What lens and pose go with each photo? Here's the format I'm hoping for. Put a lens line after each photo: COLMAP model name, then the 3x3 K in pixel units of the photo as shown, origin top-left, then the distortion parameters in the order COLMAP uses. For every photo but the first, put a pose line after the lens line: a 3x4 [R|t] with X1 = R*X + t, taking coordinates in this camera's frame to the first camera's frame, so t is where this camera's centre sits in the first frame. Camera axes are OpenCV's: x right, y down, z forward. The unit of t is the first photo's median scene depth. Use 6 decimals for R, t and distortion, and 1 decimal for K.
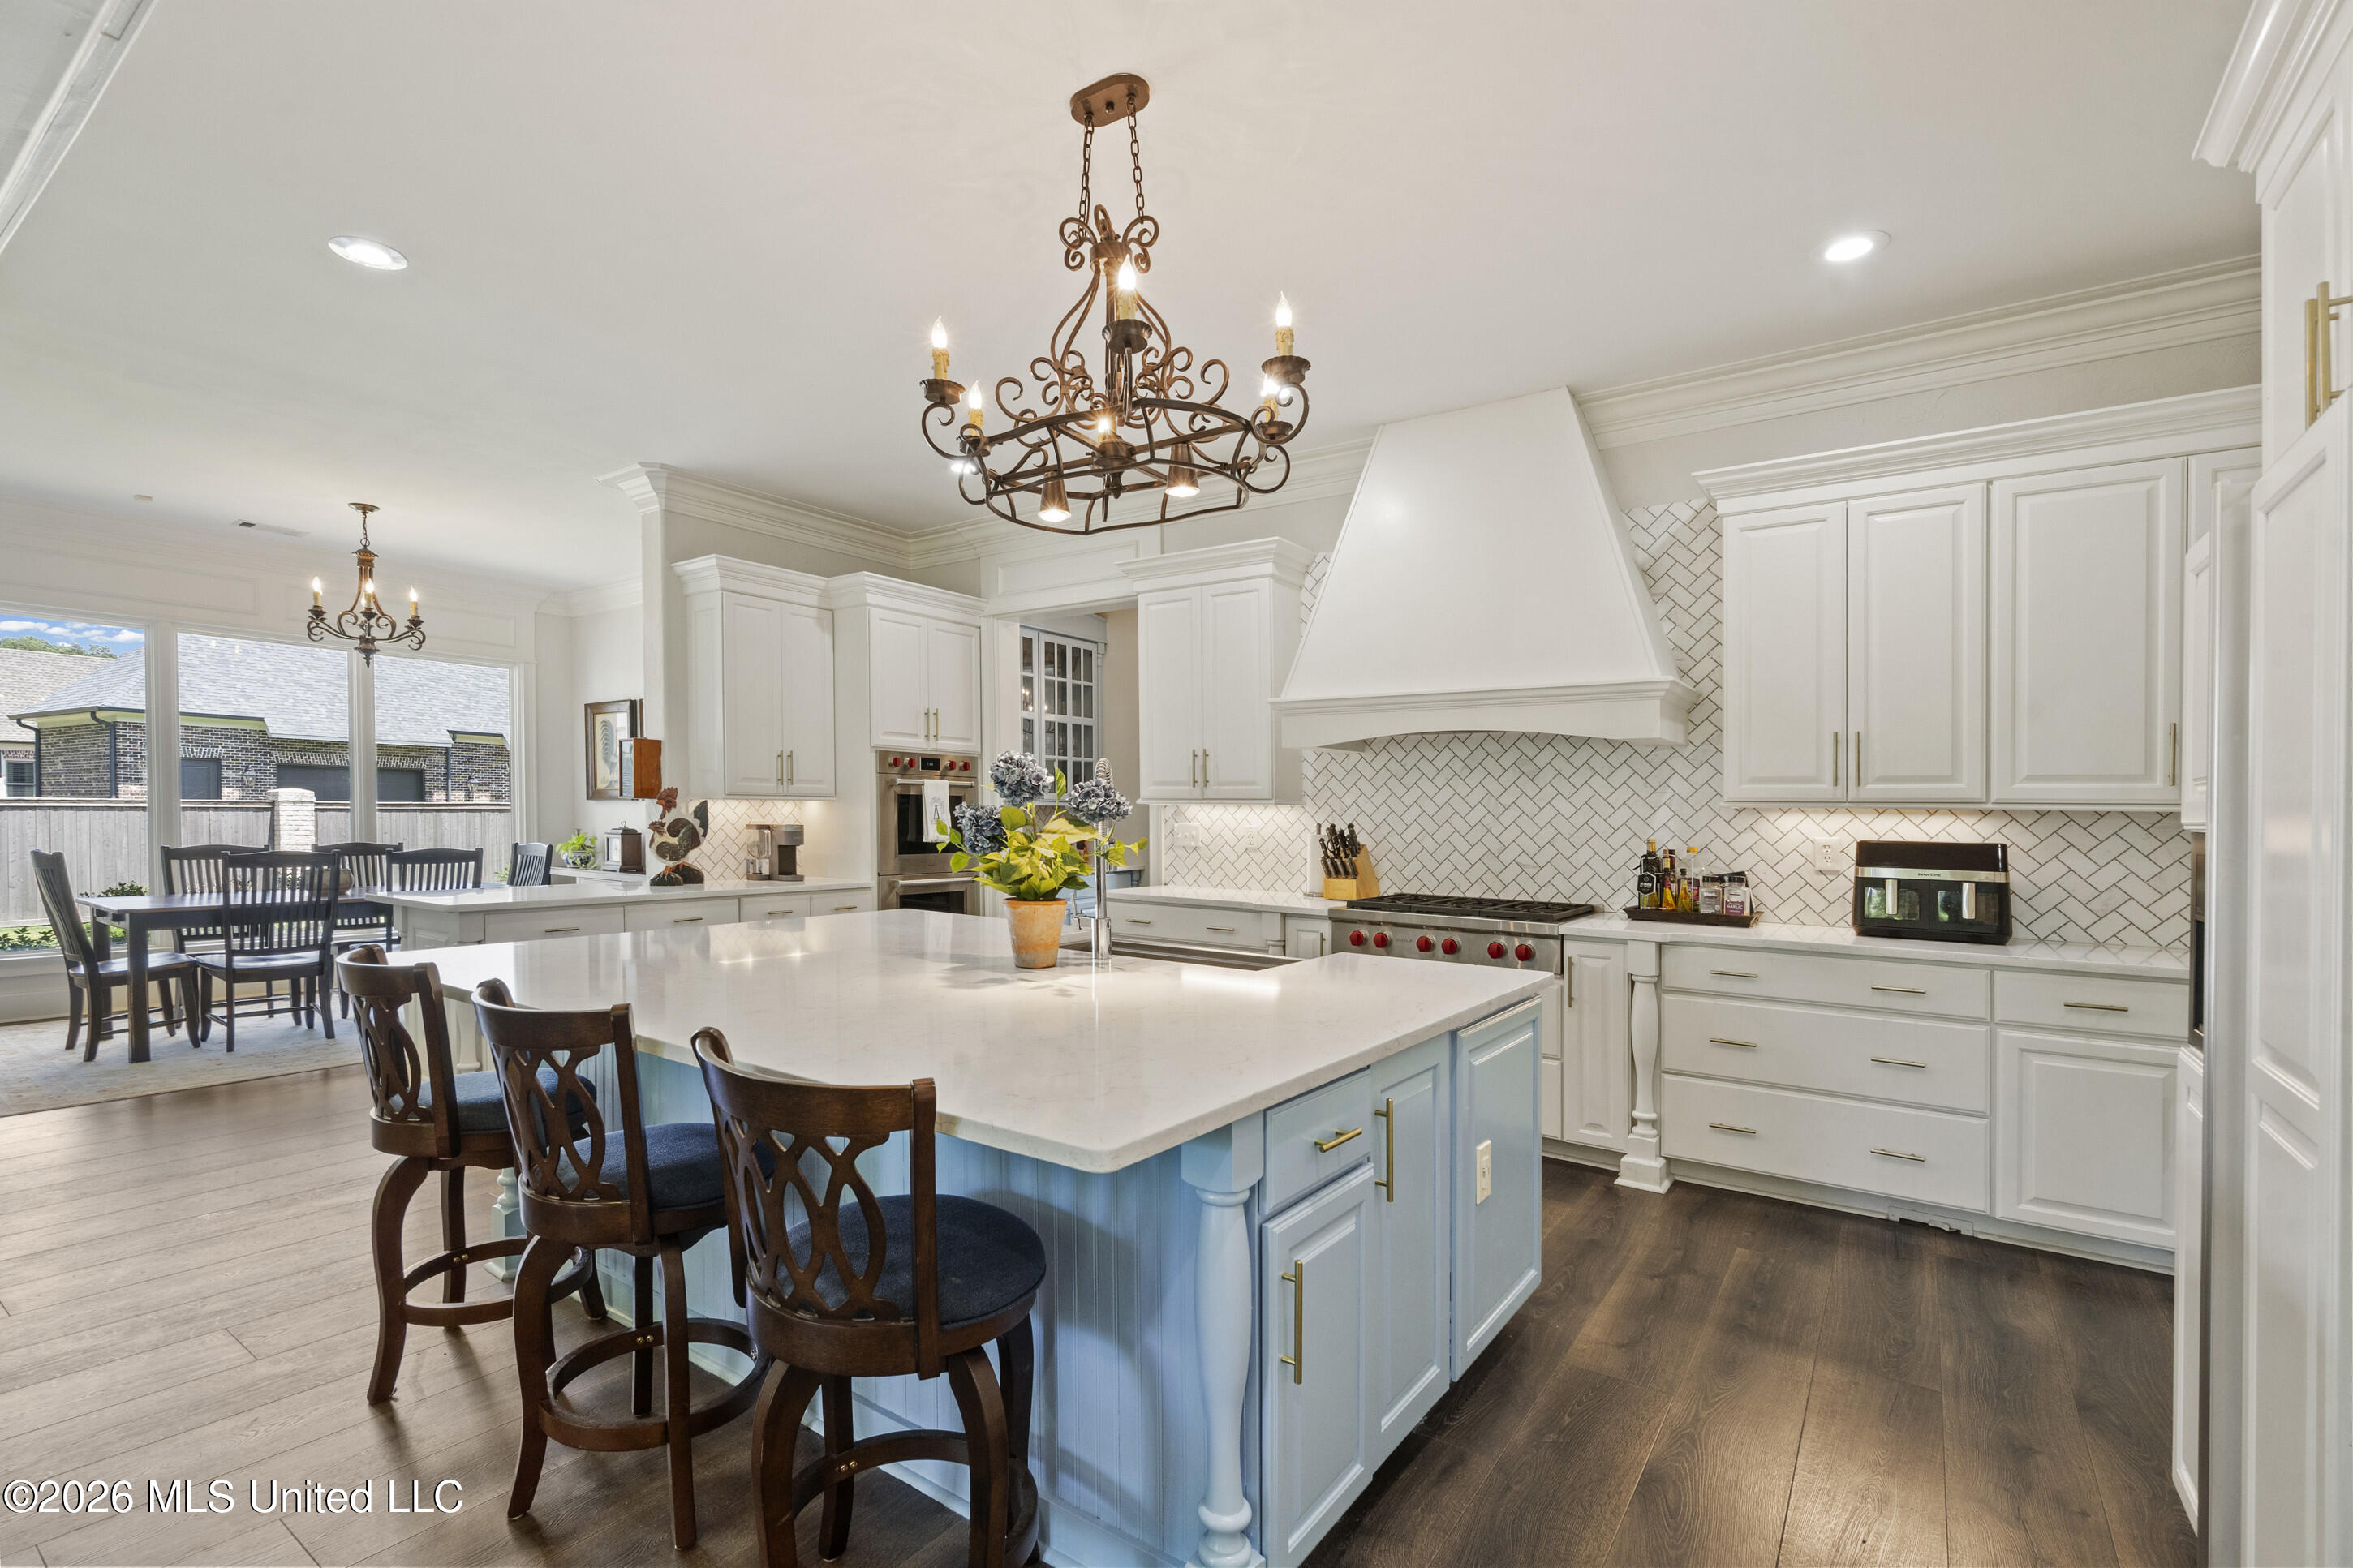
lens RADIAL K [[1043.2, 0, 1167.1], [0, 1043.2, 783.4], [0, 0, 1]] dist [-0.002713, -0.000332]
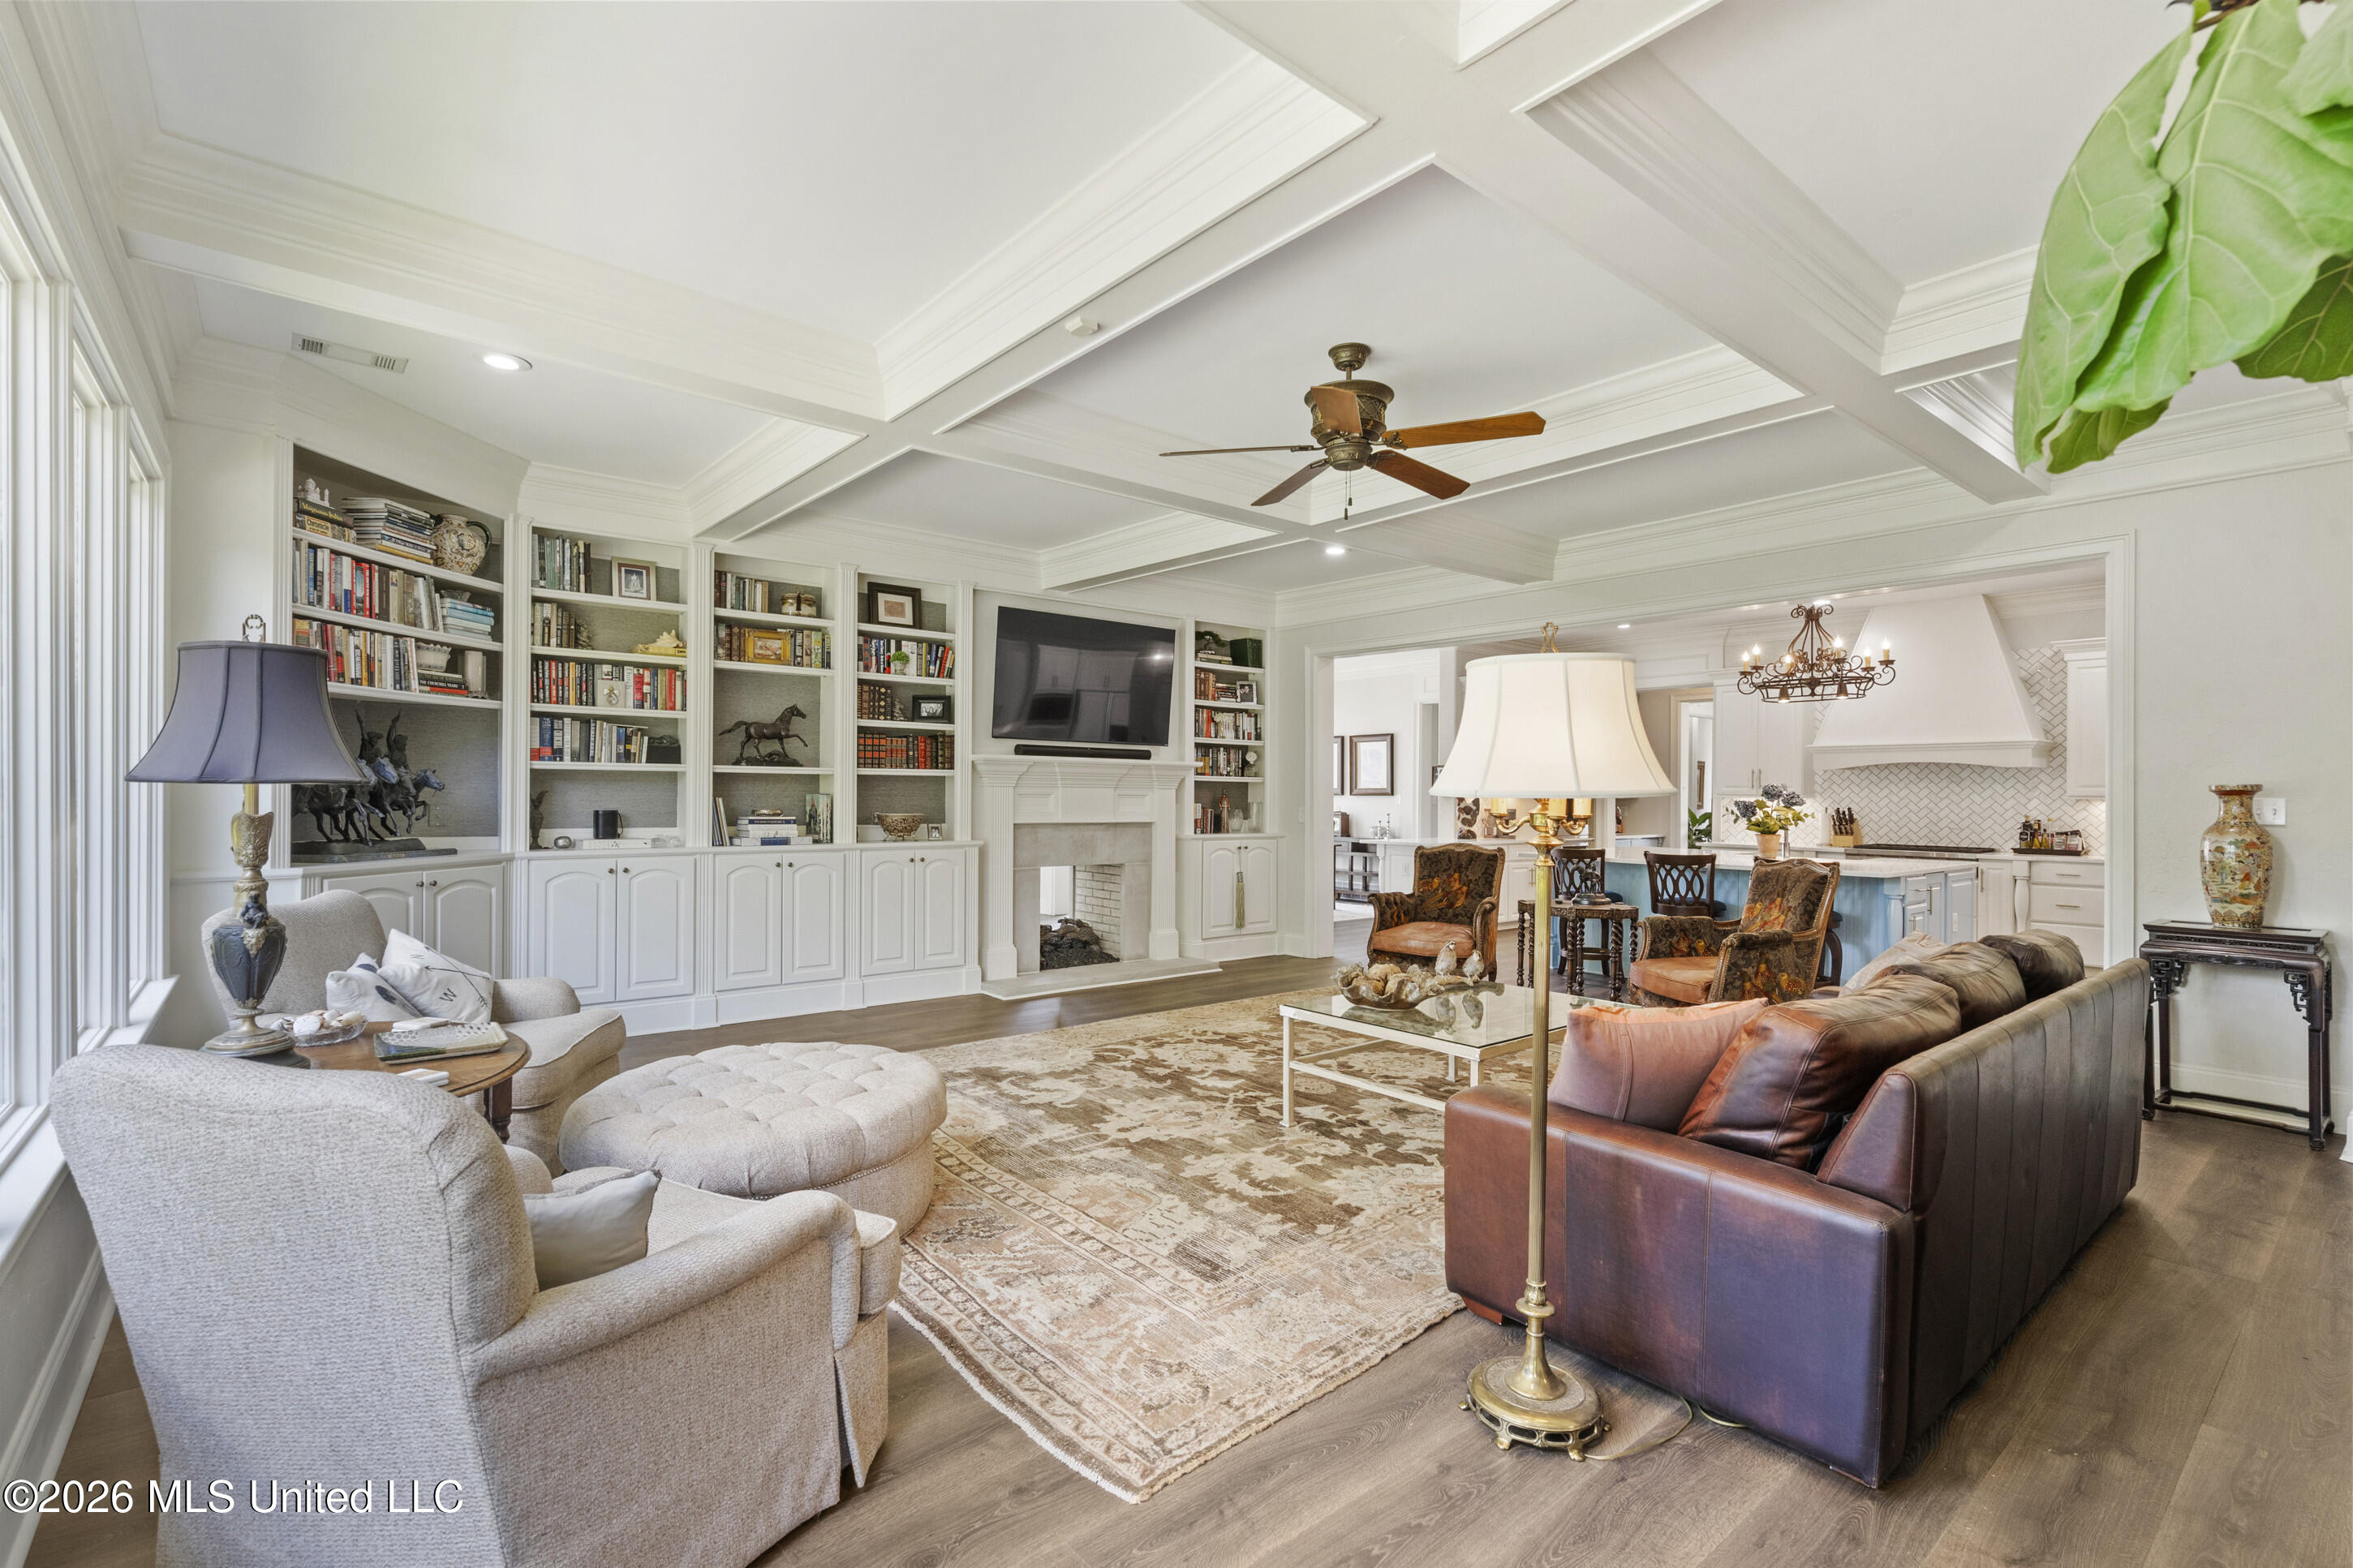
lens RADIAL K [[1083.8, 0, 1180.2], [0, 1083.8, 801.0], [0, 0, 1]] dist [-0.003659, 0.000669]
pose [[0.970330, 0.000125, -0.241784, -0.560988], [0.005635, 0.999717, 0.023131, -0.027604], [0.241718, -0.023807, 0.970054, -1.289817]]
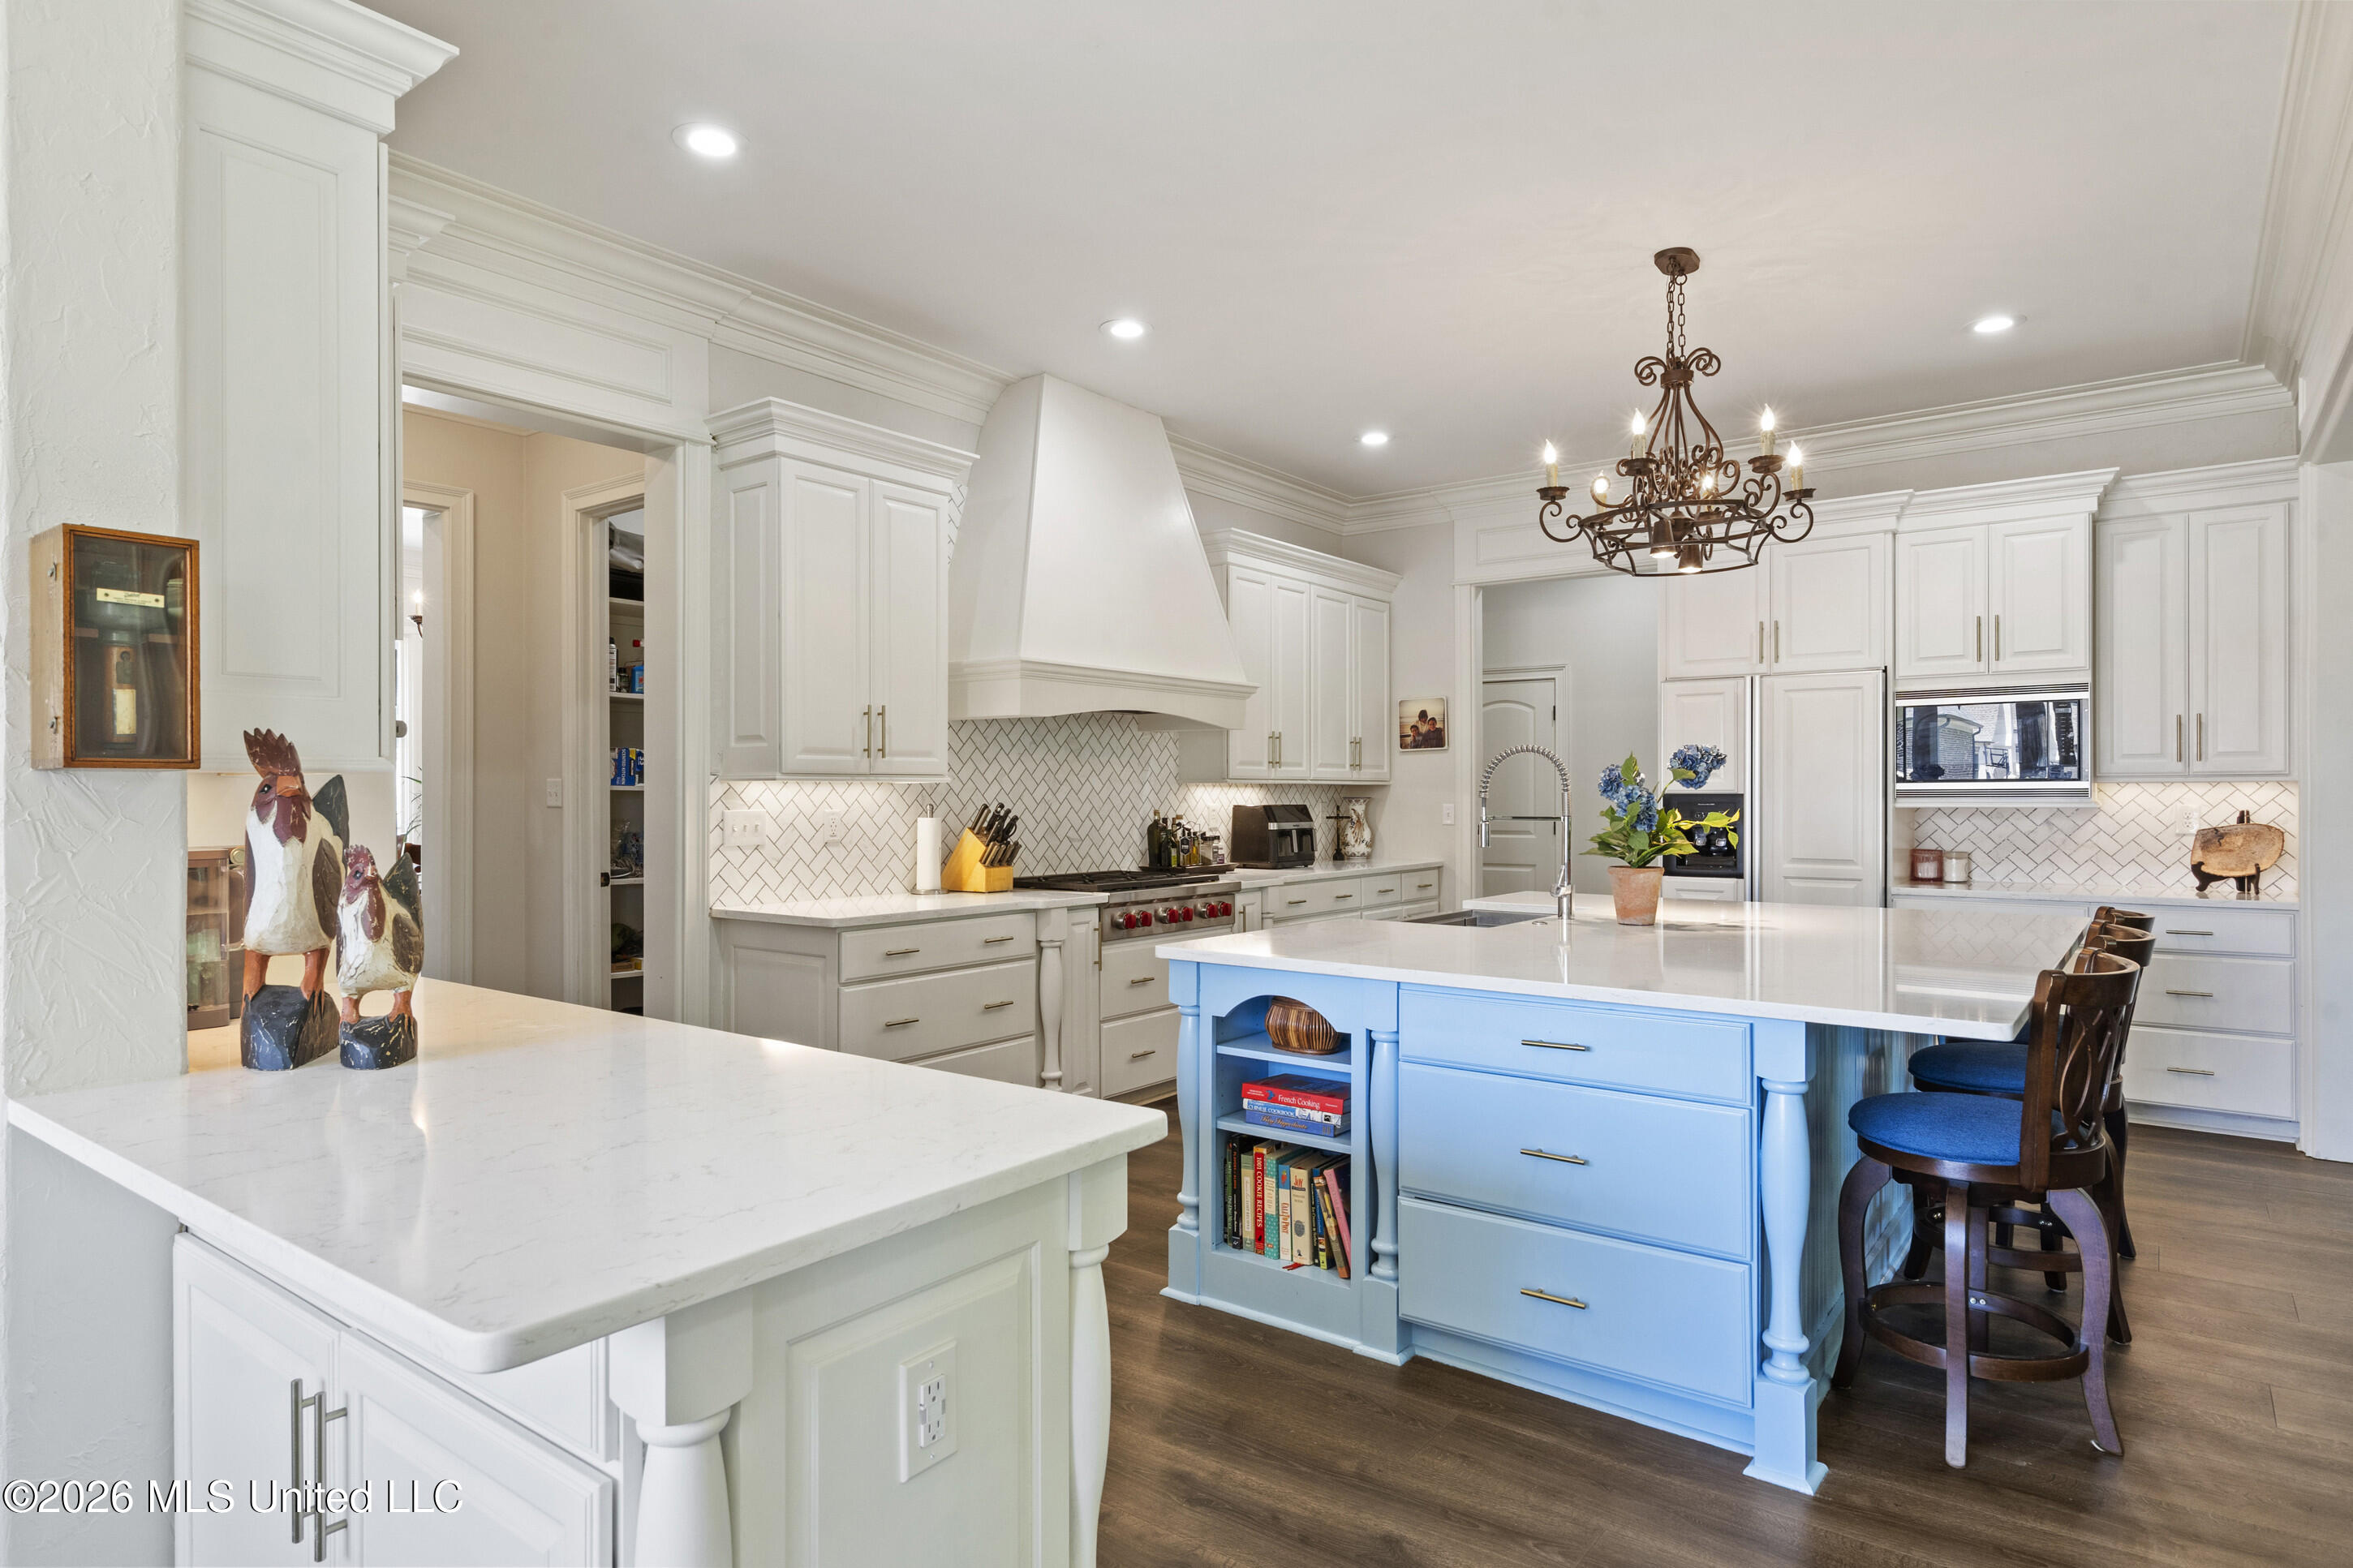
lens RADIAL K [[1332.1, 0, 1183.3], [0, 1332.1, 798.5], [0, 0, 1]] dist [0.005378, 0.000419]
pose [[0.037741, -0.013005, 0.999203, -0.969404], [-0.017261, 0.999758, 0.013664, 0.017679], [-0.999138, -0.017763, 0.037508, 0.830790]]
